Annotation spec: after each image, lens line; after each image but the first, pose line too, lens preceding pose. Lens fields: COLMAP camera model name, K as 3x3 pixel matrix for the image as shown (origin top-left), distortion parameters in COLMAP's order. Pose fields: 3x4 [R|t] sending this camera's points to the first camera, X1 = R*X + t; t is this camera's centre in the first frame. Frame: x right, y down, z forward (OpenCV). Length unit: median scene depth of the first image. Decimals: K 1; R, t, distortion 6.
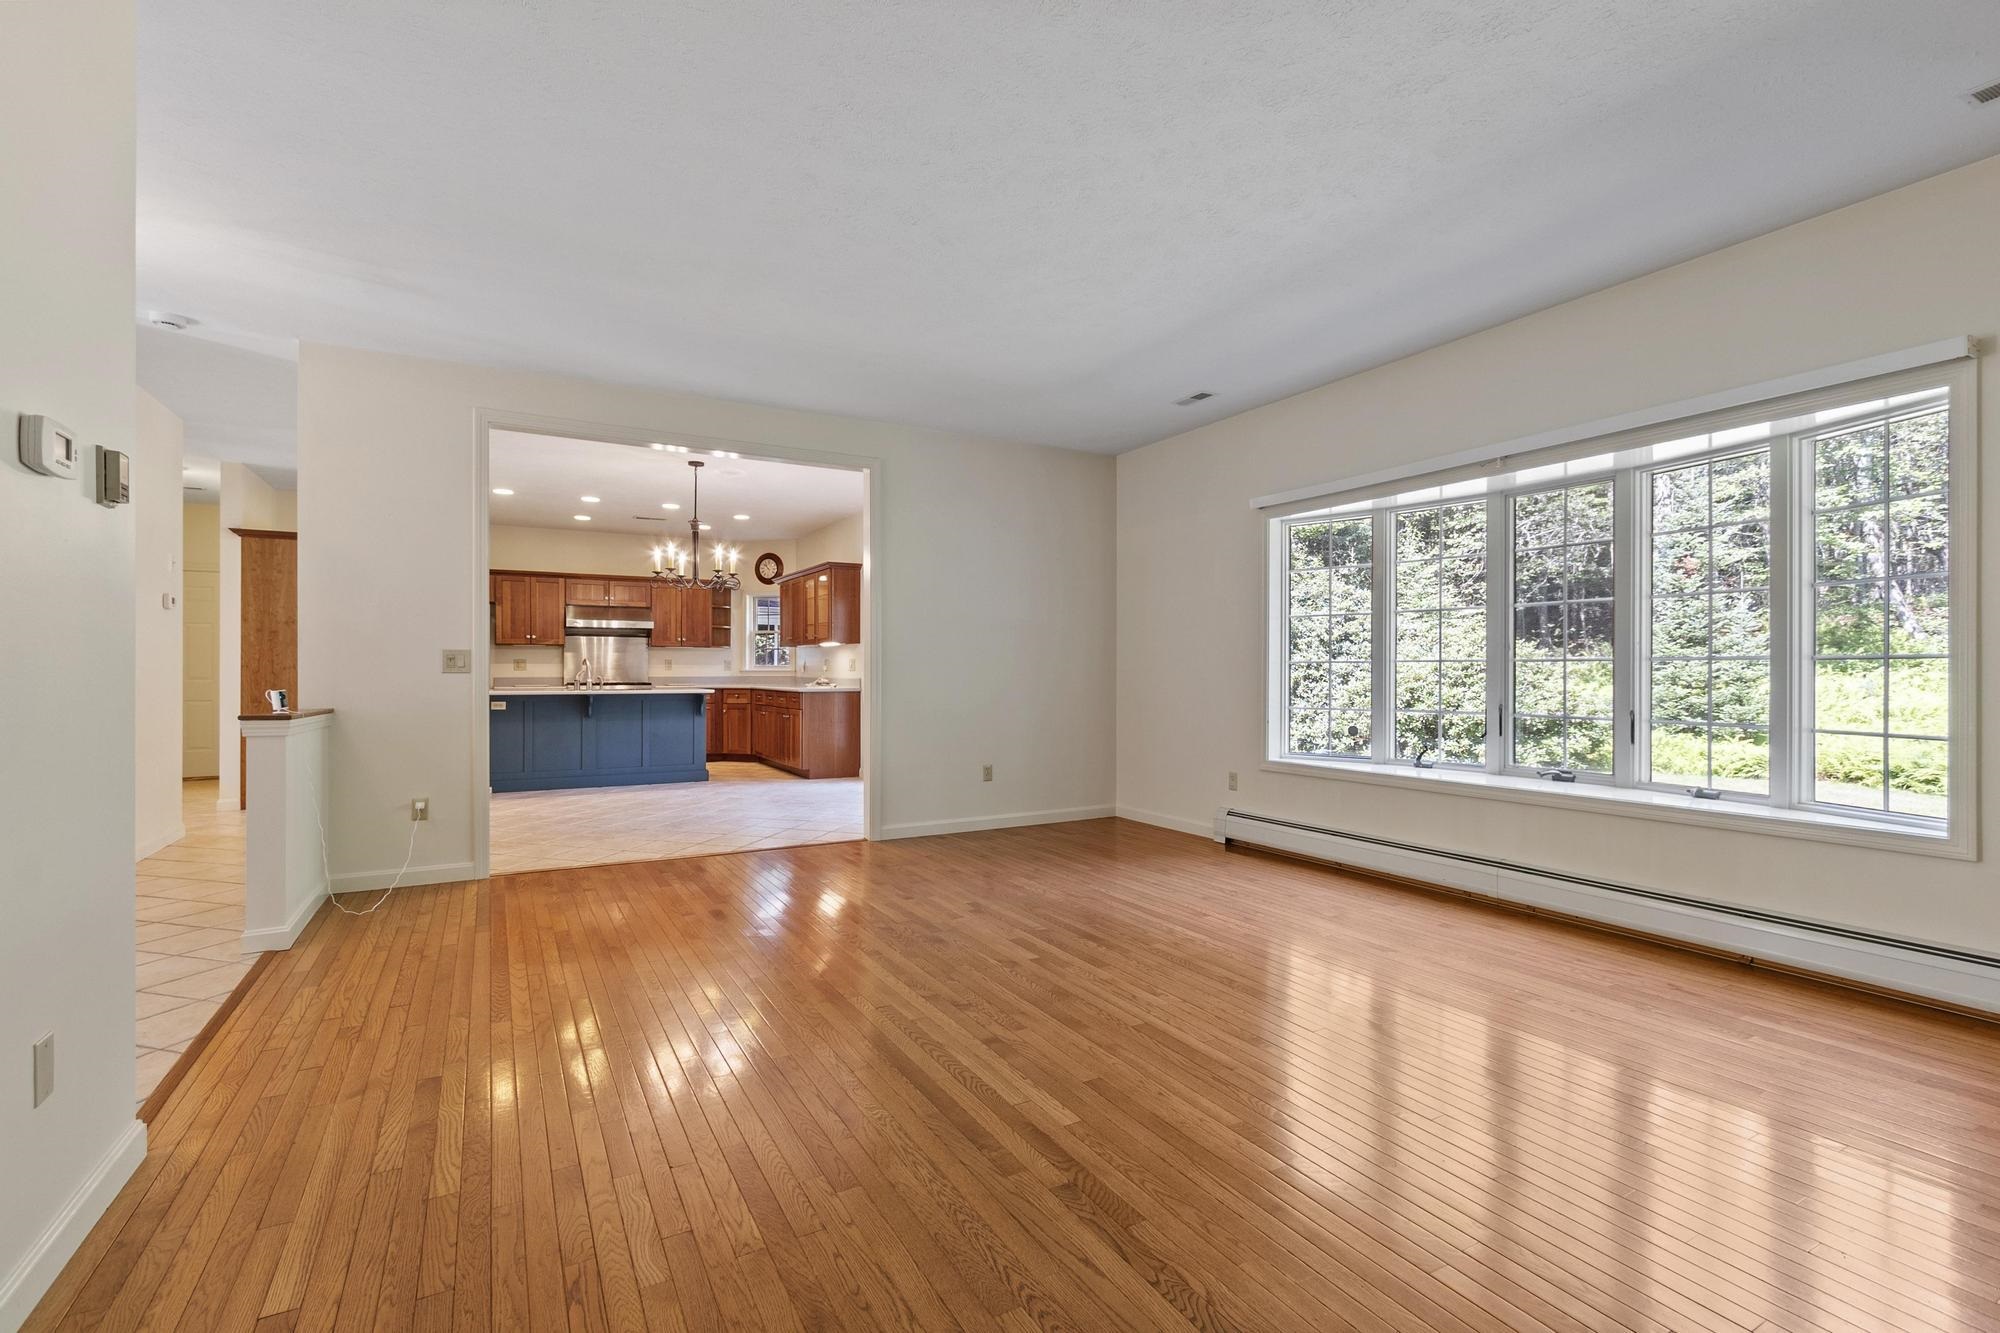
lens RADIAL K [[881.4, 0, 1000.0], [0, 881.4, 666.5], [0, 0, 1]] dist [-0.000706, -0.000001]
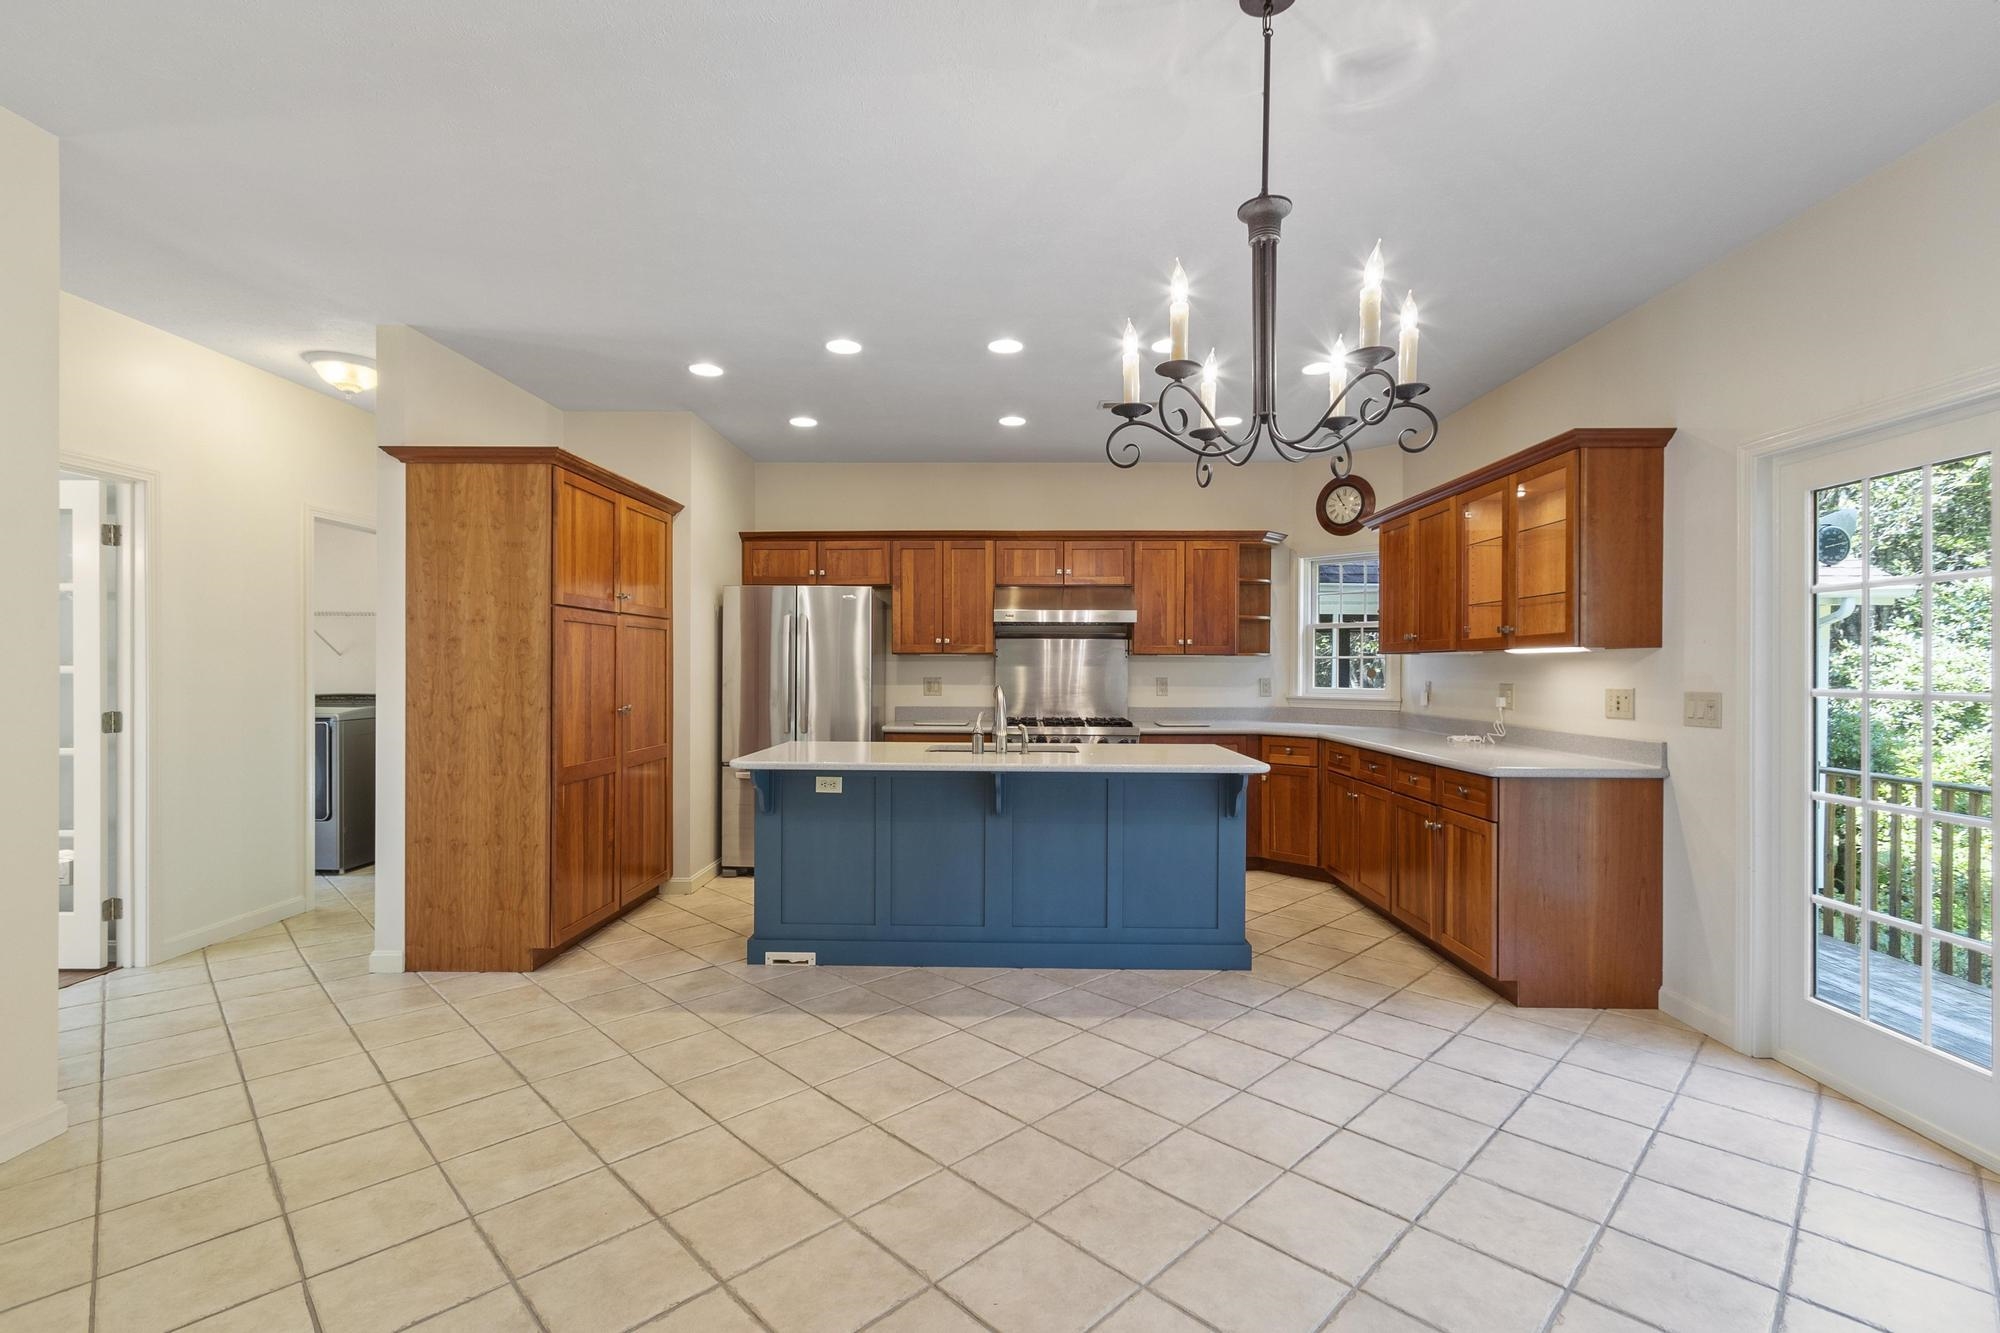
lens RADIAL K [[881.4, 0, 1000.0], [0, 881.4, 666.5], [0, 0, 1]] dist [-0.000706, -0.000001]
pose [[0.857009, 0.001005, -0.515301, -0.181608], [-0.000749, 0.999999, 0.000705, -0.015972], [0.515301, -0.000218, 0.857009, 0.482482]]
